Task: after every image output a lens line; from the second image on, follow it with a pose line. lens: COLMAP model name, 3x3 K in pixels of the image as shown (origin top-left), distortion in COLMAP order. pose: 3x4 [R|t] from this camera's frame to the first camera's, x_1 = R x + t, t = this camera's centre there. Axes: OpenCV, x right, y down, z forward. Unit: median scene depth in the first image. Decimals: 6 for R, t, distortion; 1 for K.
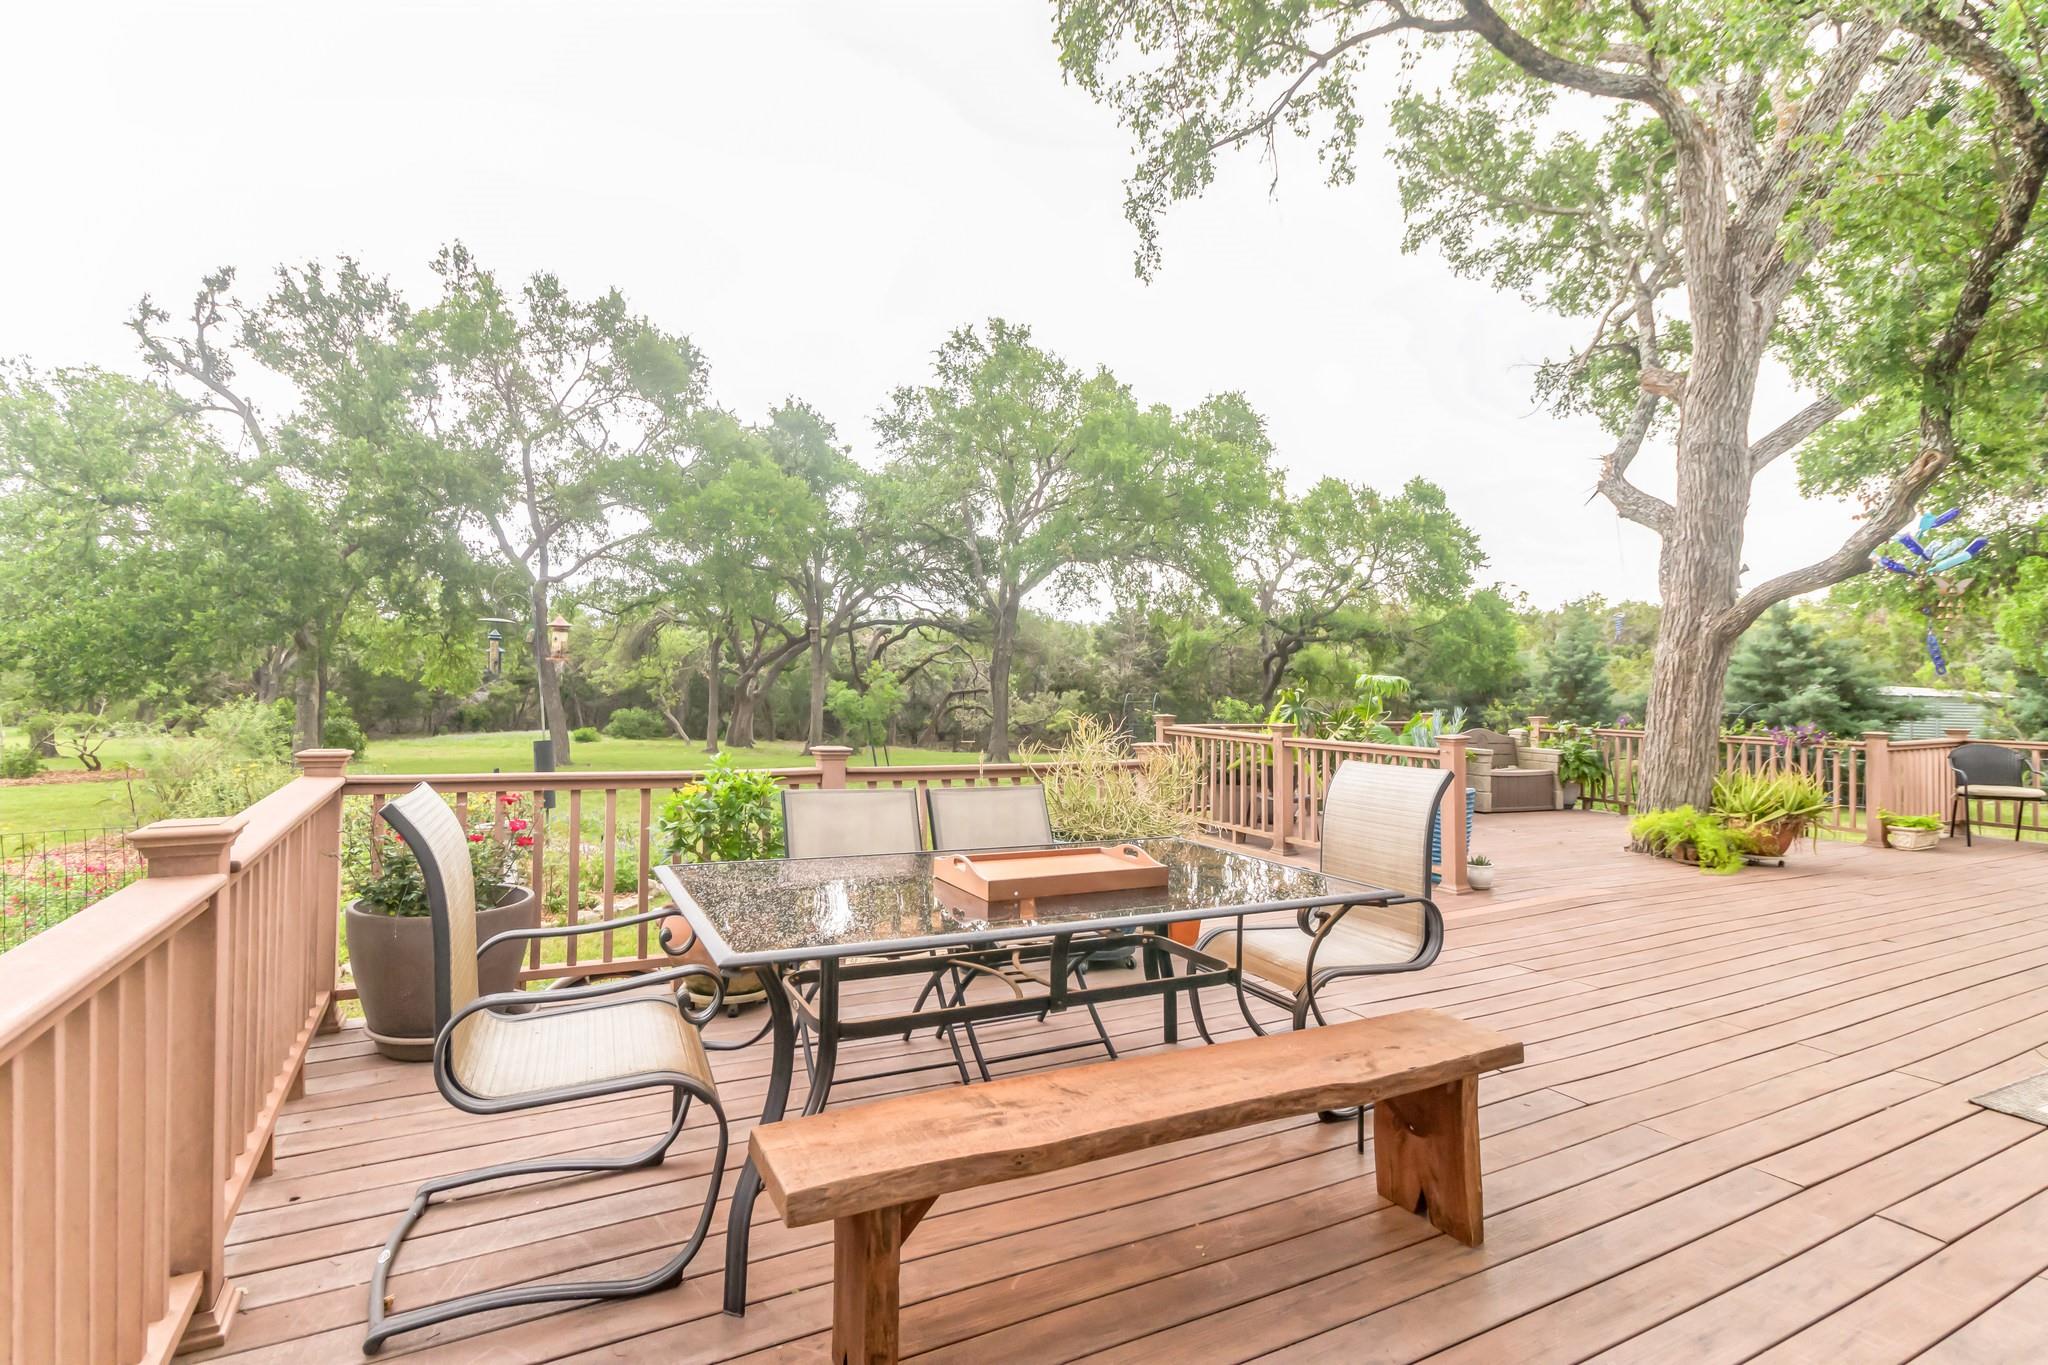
lens RADIAL K [[978.8, 0, 1027.3], [0, 978.8, 666.4], [0, 0, 1]] dist [-0.003670, -0.001681]
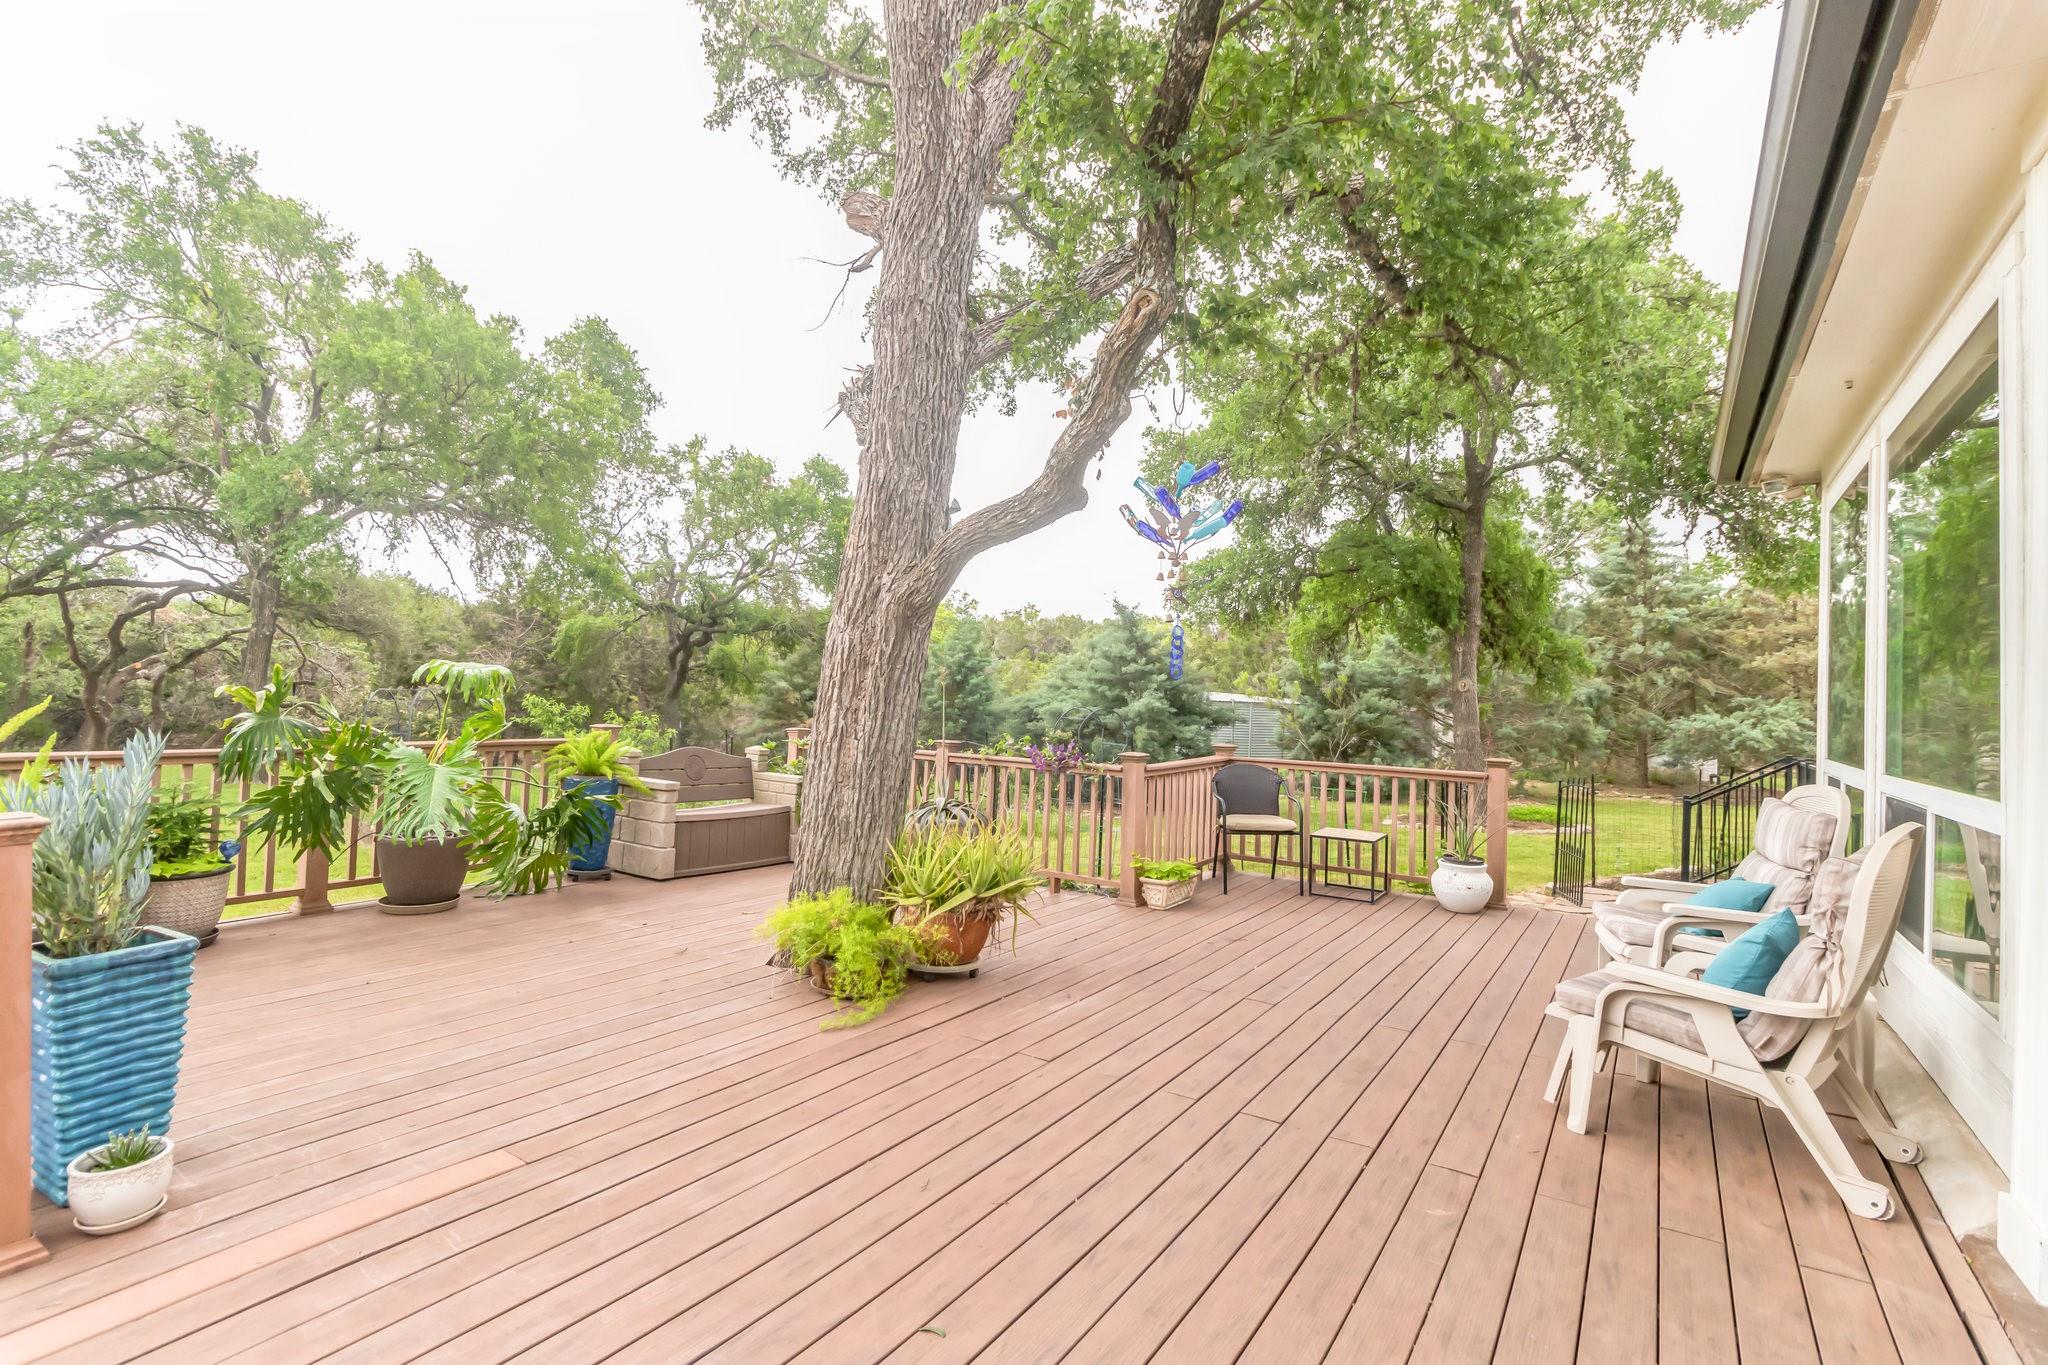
lens RADIAL K [[978.8, 0, 1027.3], [0, 978.8, 666.4], [0, 0, 1]] dist [-0.003670, -0.001681]
pose [[0.872116, 0.026944, 0.488556, 0.195455], [-0.027616, 0.999602, -0.005831, 0.003156], [-0.488519, -0.008406, 0.872513, 0.173617]]
